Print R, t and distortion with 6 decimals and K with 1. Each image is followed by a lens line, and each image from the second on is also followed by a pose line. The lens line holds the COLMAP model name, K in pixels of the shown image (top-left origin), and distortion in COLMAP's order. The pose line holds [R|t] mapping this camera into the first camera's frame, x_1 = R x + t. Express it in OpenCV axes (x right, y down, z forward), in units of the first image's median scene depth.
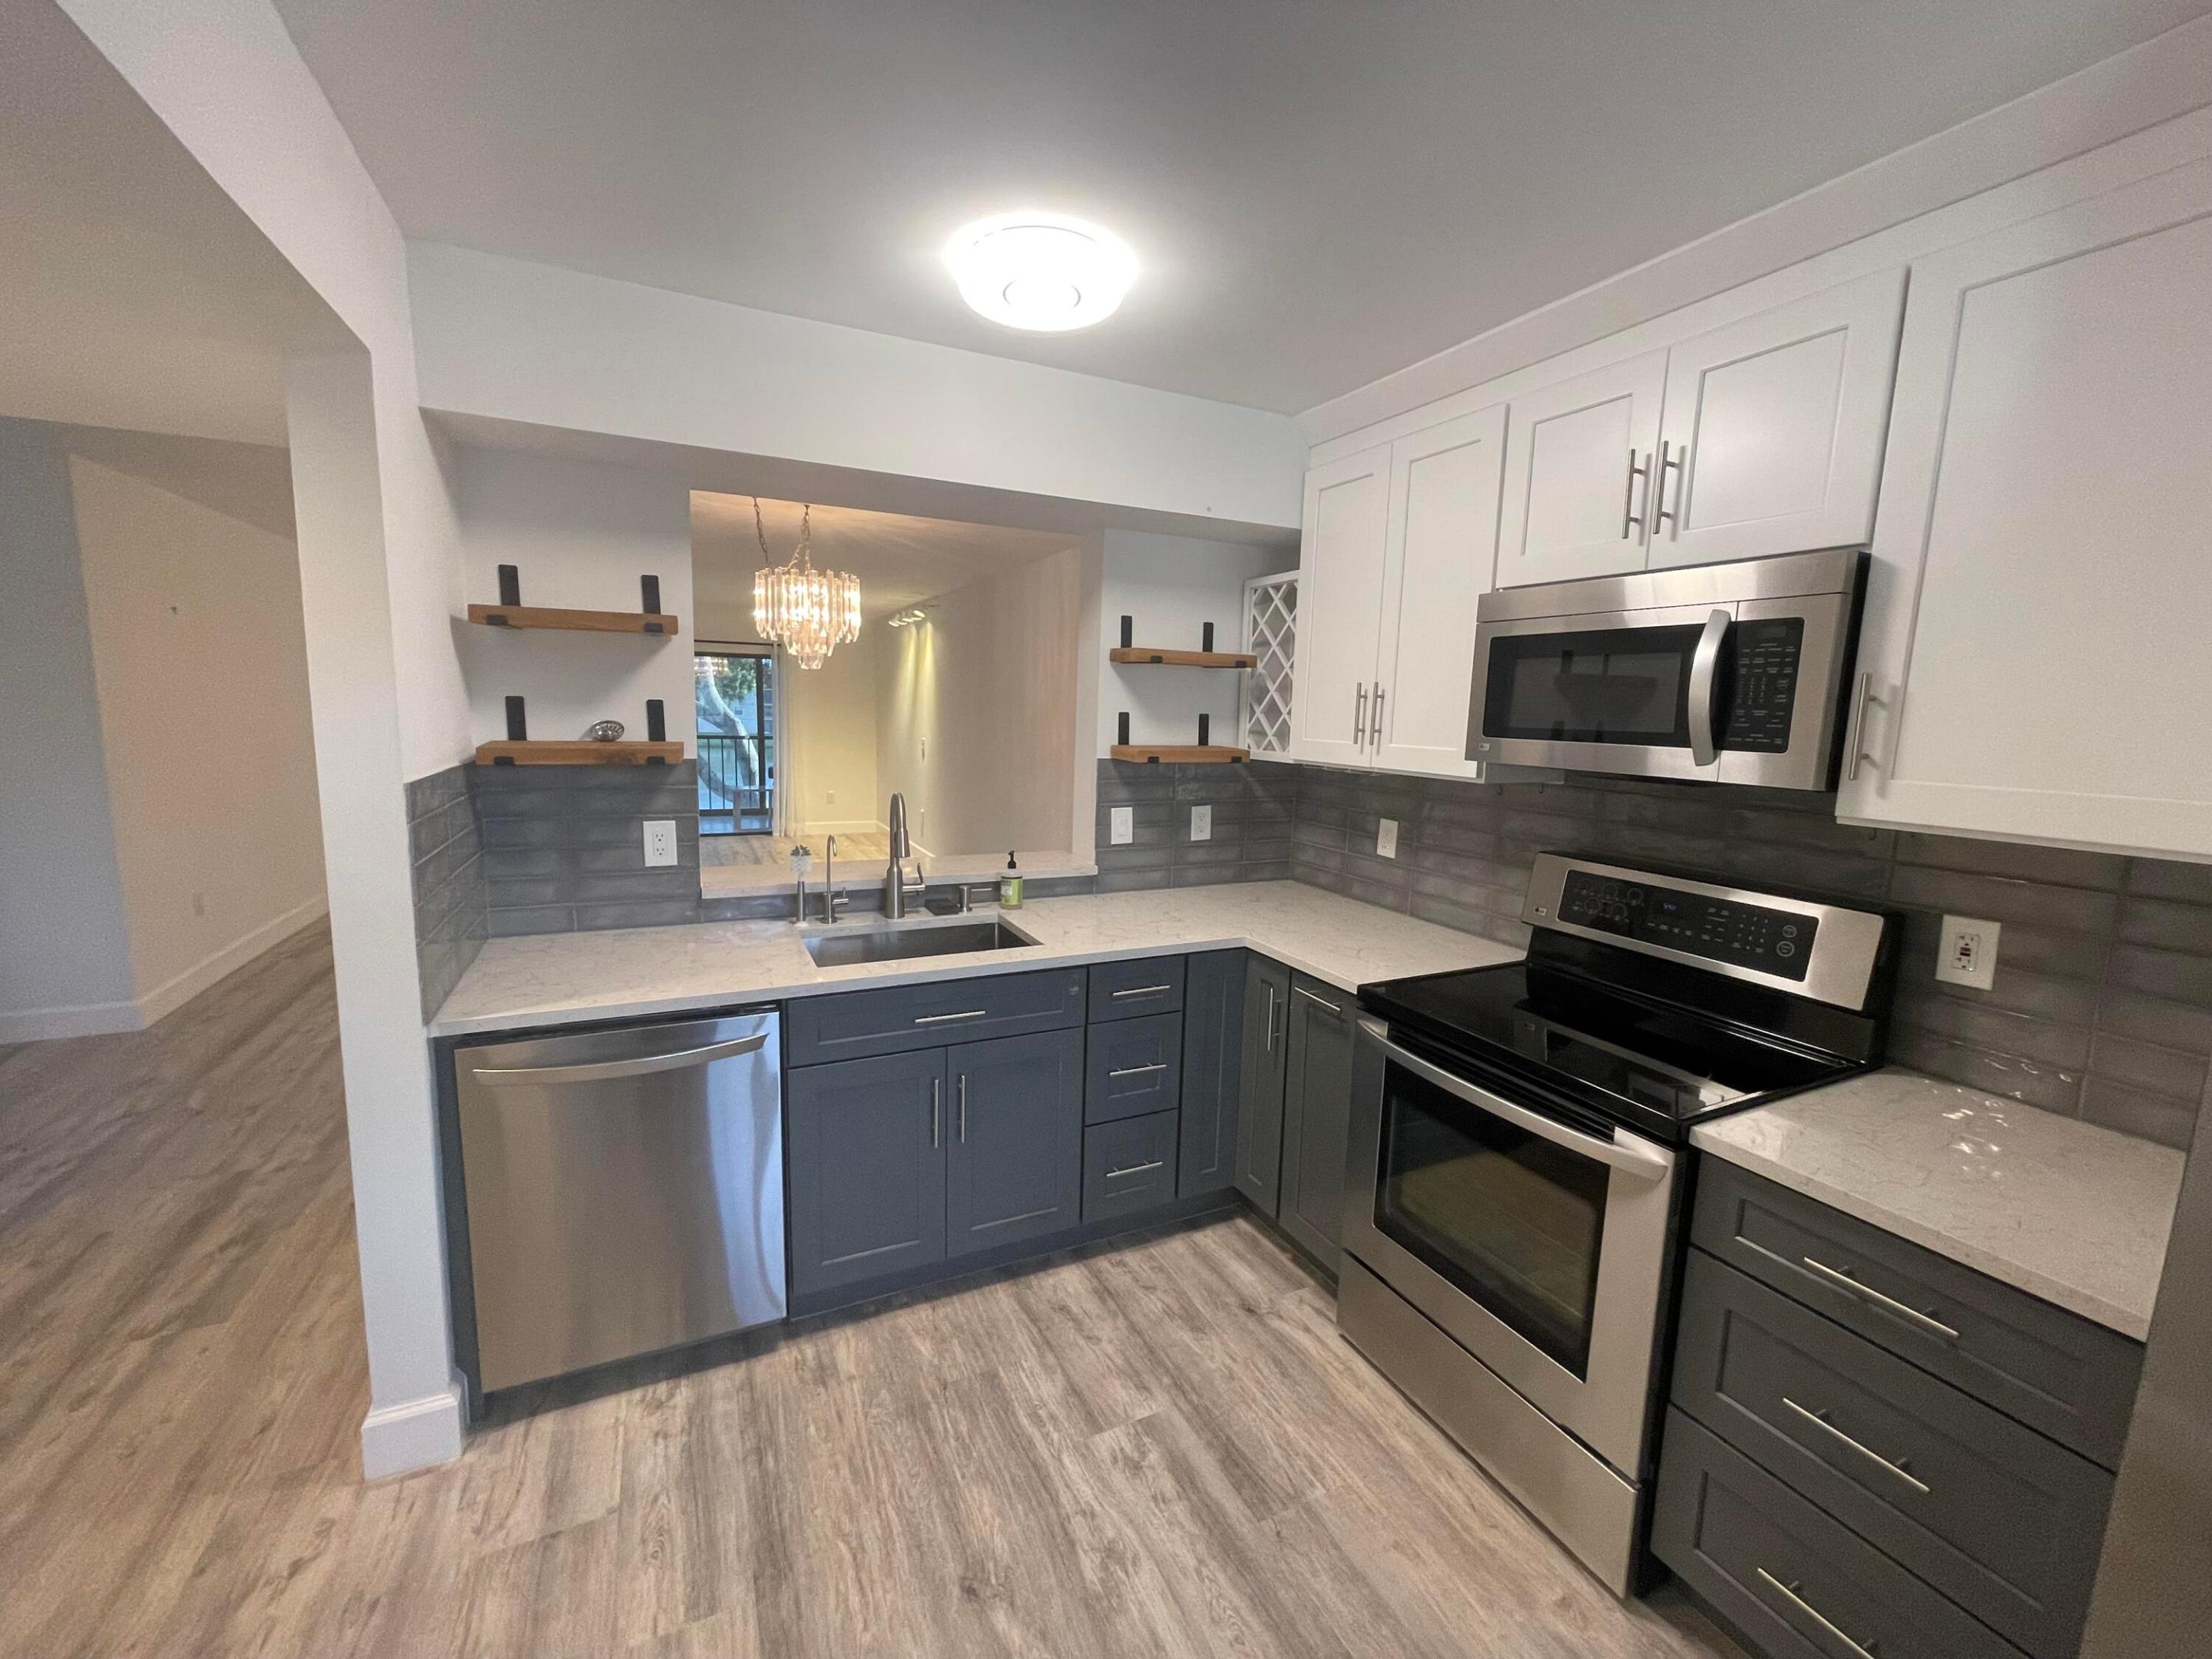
lens RADIAL K [[892.6, 0, 1107.5], [0, 892.6, 820.3], [0, 0, 1]] dist [-0.002028, 0.004601]
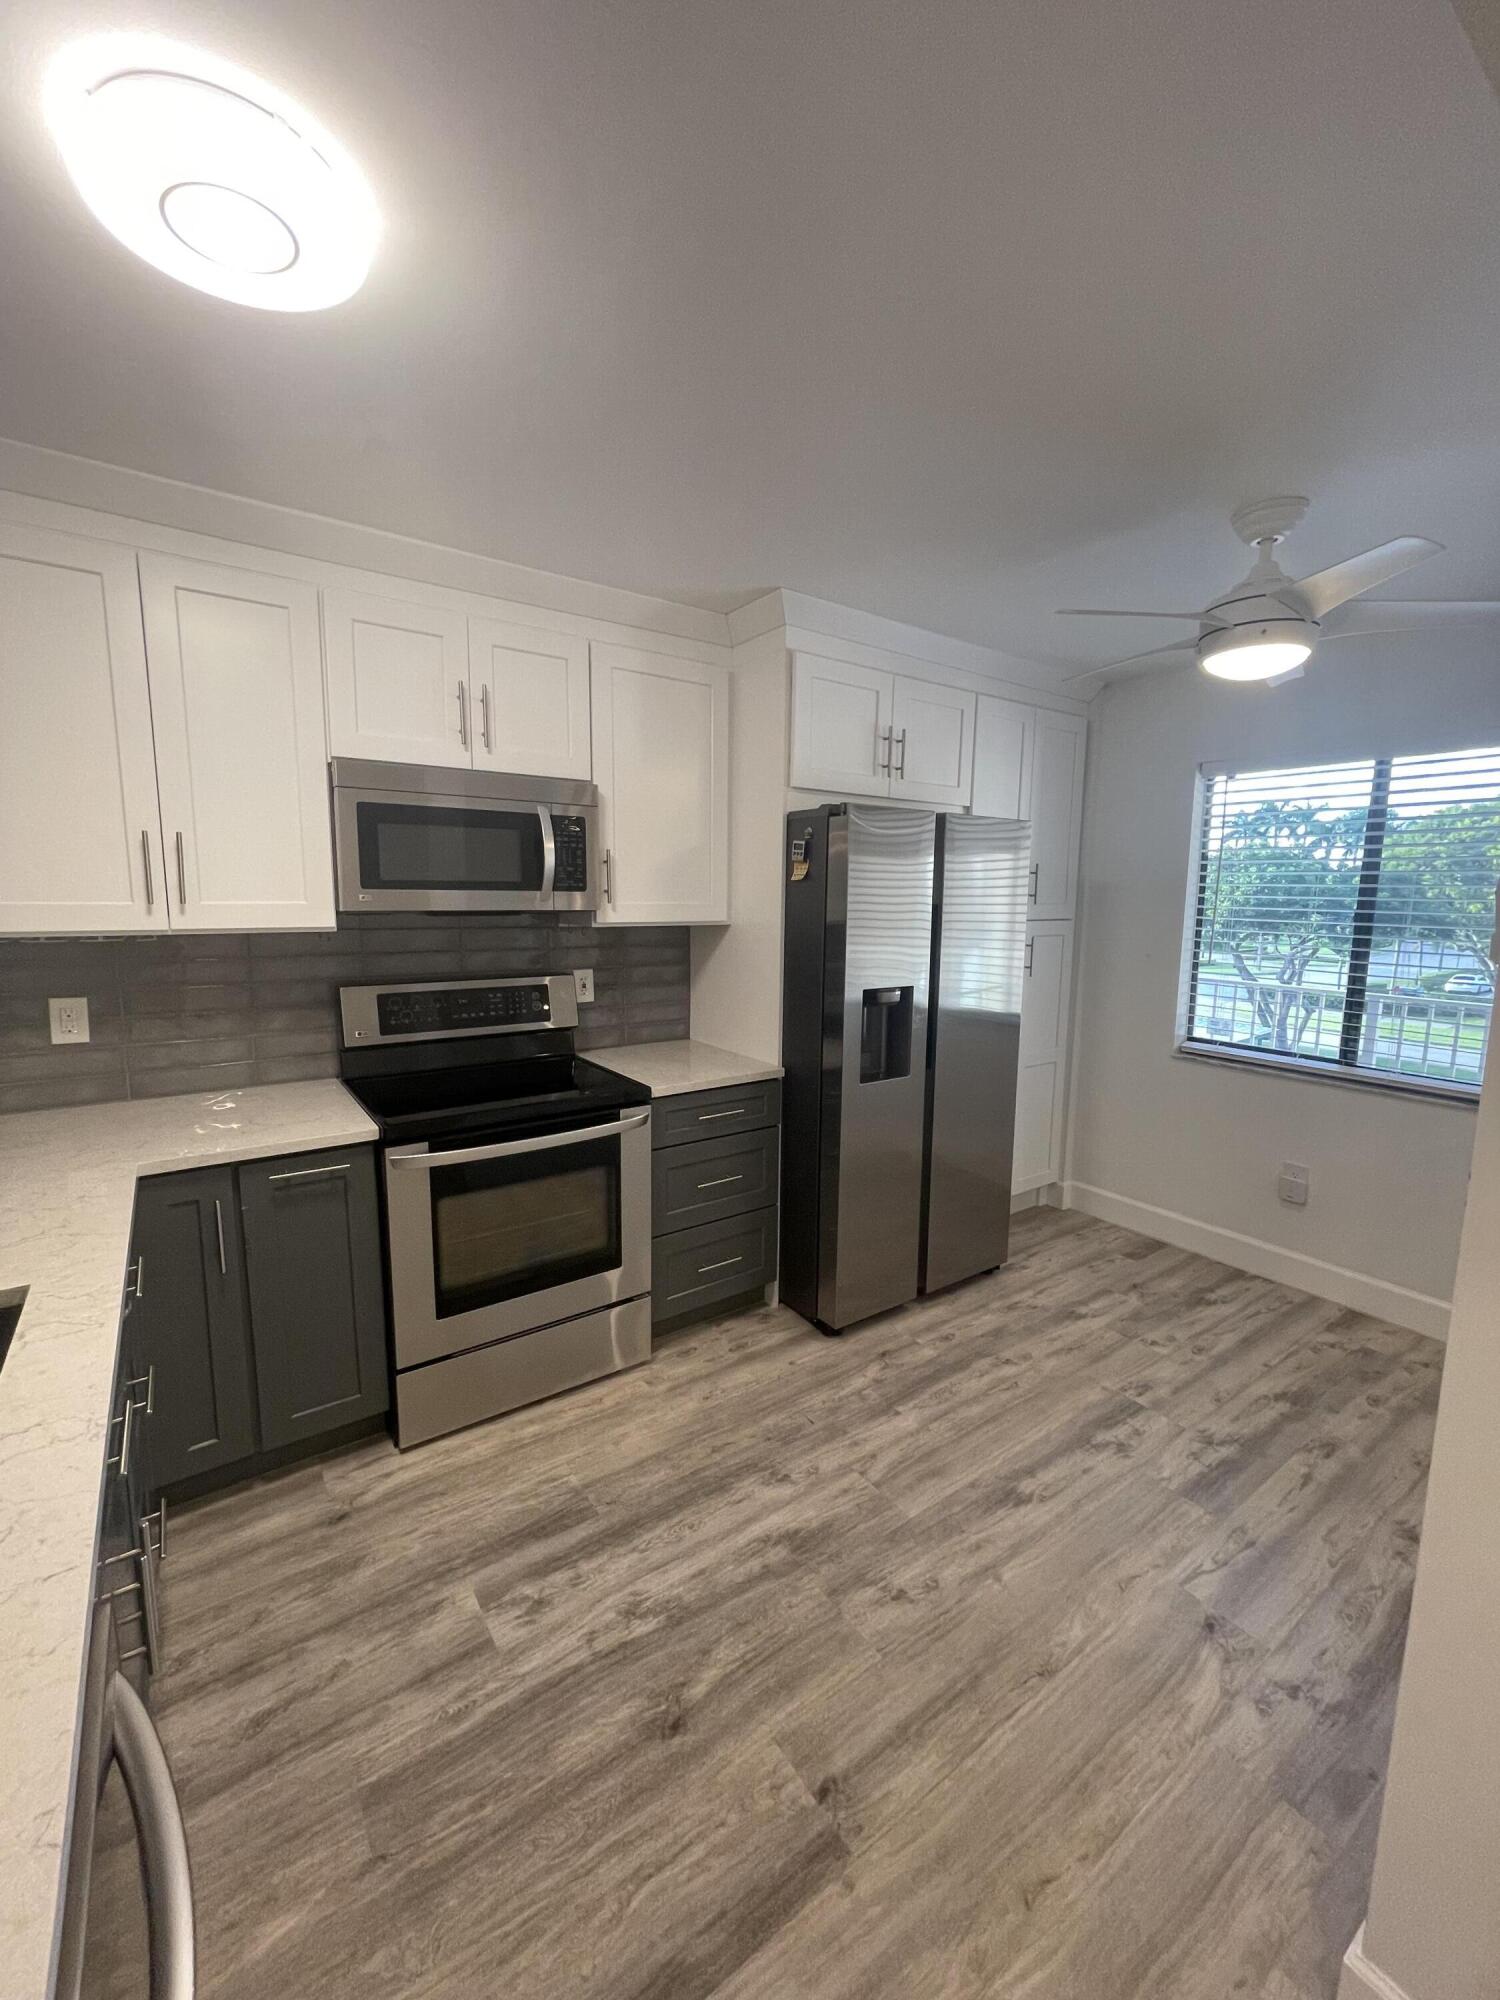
lens RADIAL K [[807.1, 0, 750.0], [0, 807.1, 1000.0], [0, 0, 1]] dist [-0.002028, 0.004601]
pose [[-0.158919, -0.161739, 0.973953, -0.826295], [0.108304, 0.977681, 0.180030, -0.104488], [-0.981333, 0.134093, -0.137855, 0.816184]]
